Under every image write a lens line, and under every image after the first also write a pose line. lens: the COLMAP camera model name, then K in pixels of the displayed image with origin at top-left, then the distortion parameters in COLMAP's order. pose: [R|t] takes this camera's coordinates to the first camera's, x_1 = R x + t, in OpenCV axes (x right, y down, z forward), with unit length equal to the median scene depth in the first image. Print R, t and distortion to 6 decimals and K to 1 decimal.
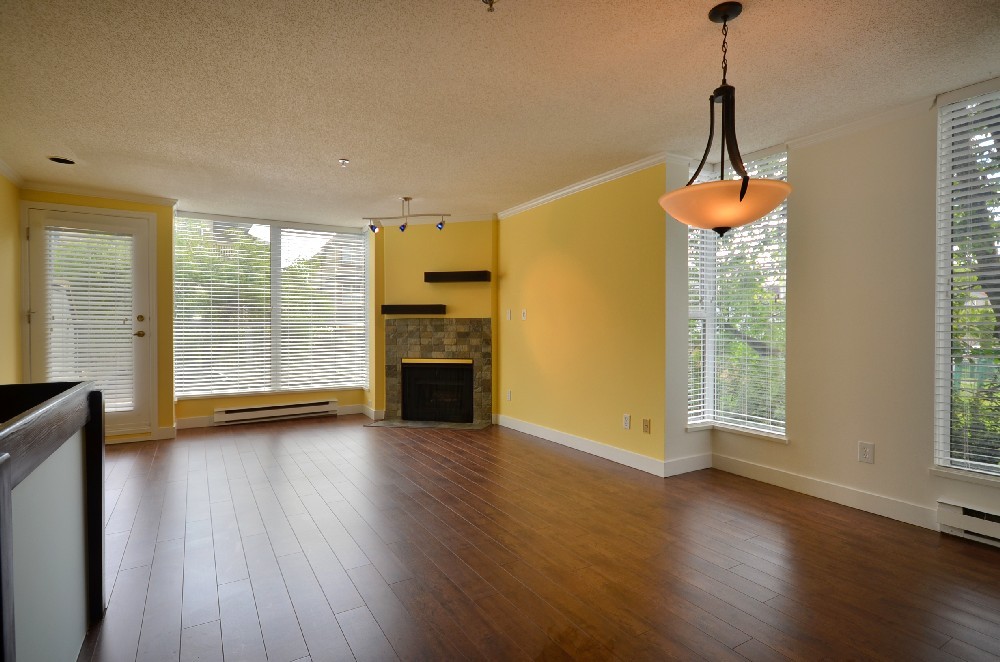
lens RADIAL K [[506.8, 0, 500.0], [0, 506.8, 331.0], [0, 0, 1]] dist [0.002628, 0.000170]
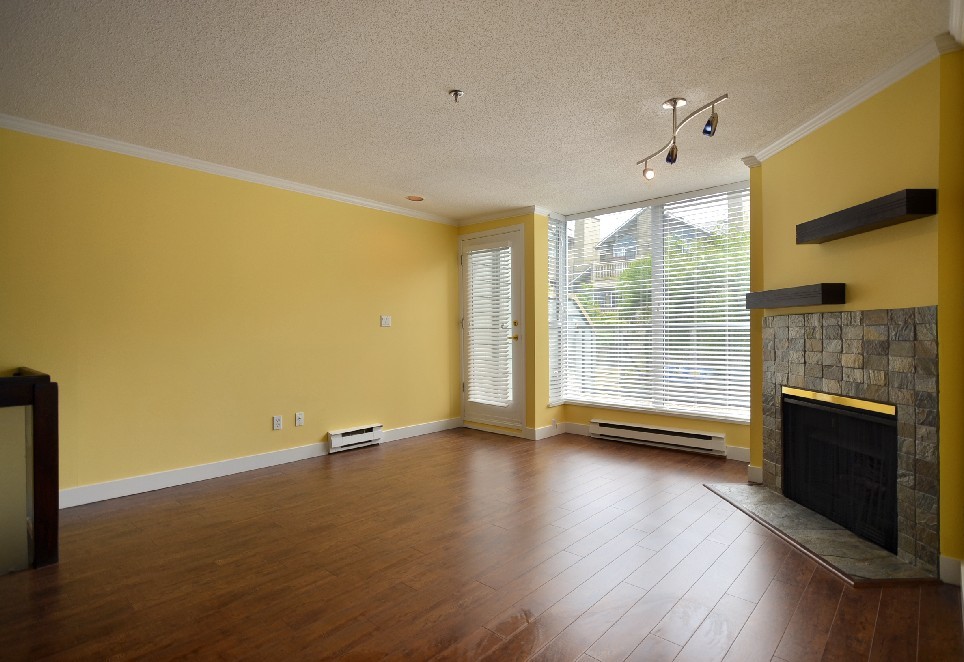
lens RADIAL K [[483.5, 0, 513.7], [0, 483.5, 331.5], [0, 0, 1]] dist [0.002822, 0.000895]
pose [[0.312715, -0.000201, -0.949847, 0.233408], [-0.004265, 0.999990, -0.001615, -0.004452], [0.949837, 0.004556, 0.312711, 0.568041]]
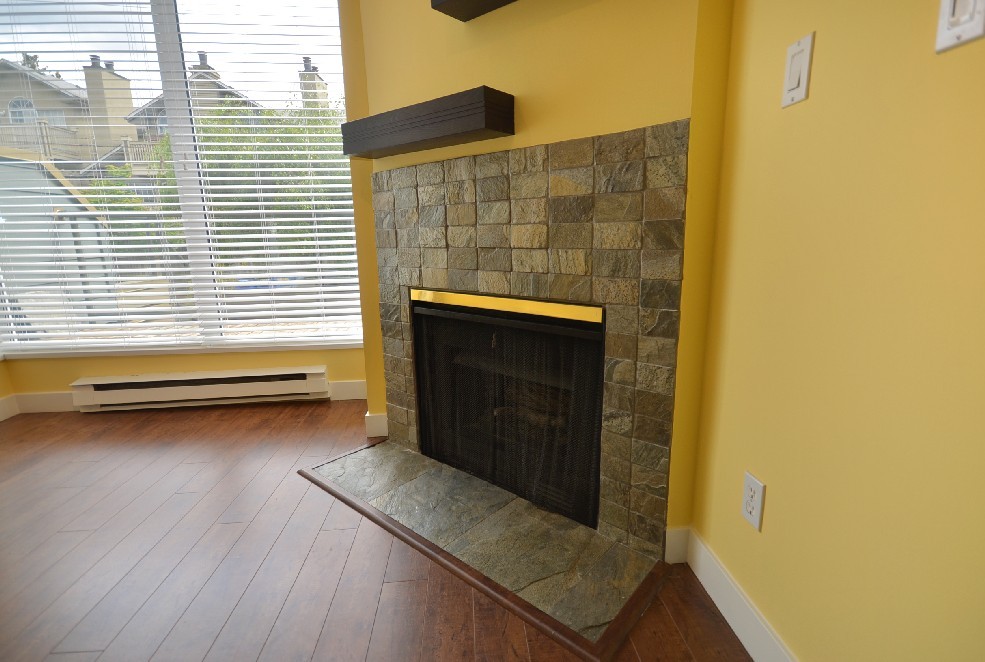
lens RADIAL K [[462.3, 0, 509.0], [0, 462.3, 329.8], [0, 0, 1]] dist [0.000556, 0.000243]
pose [[0.901533, 0.078562, -0.425520, 0.003381], [0.008586, 0.979939, 0.199113, 0.020594], [0.432626, -0.183160, 0.882772, 0.774010]]
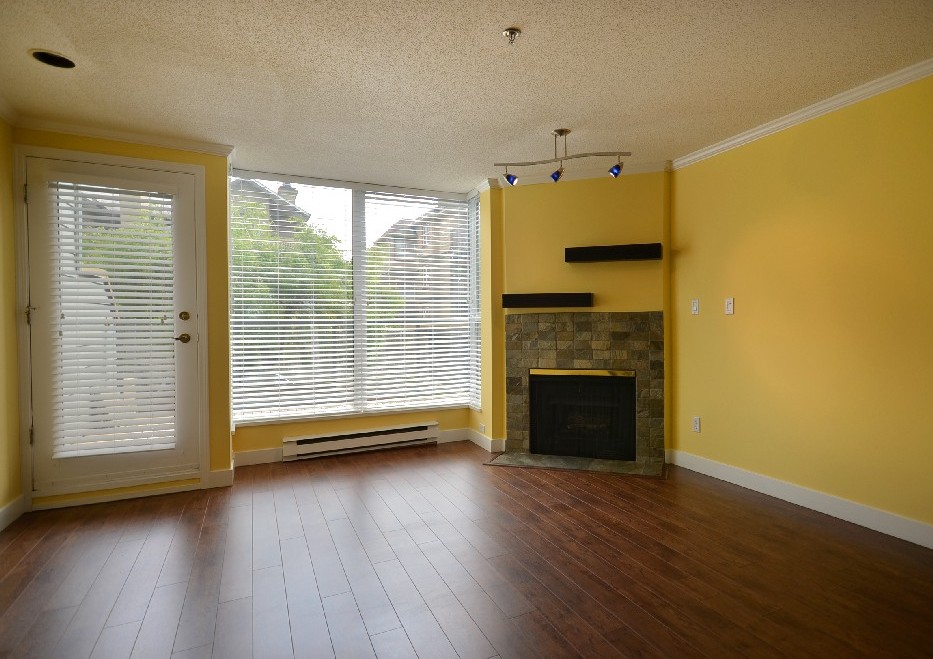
lens RADIAL K [[507.9, 0, 501.8], [0, 507.9, 329.1], [0, 0, 1]] dist [-0.004416, 0.000881]
pose [[0.996480, -0.005986, -0.083618, -0.178623], [0.006253, 0.999976, 0.002929, -0.004900], [0.083599, -0.003441, 0.996494, 0.284360]]
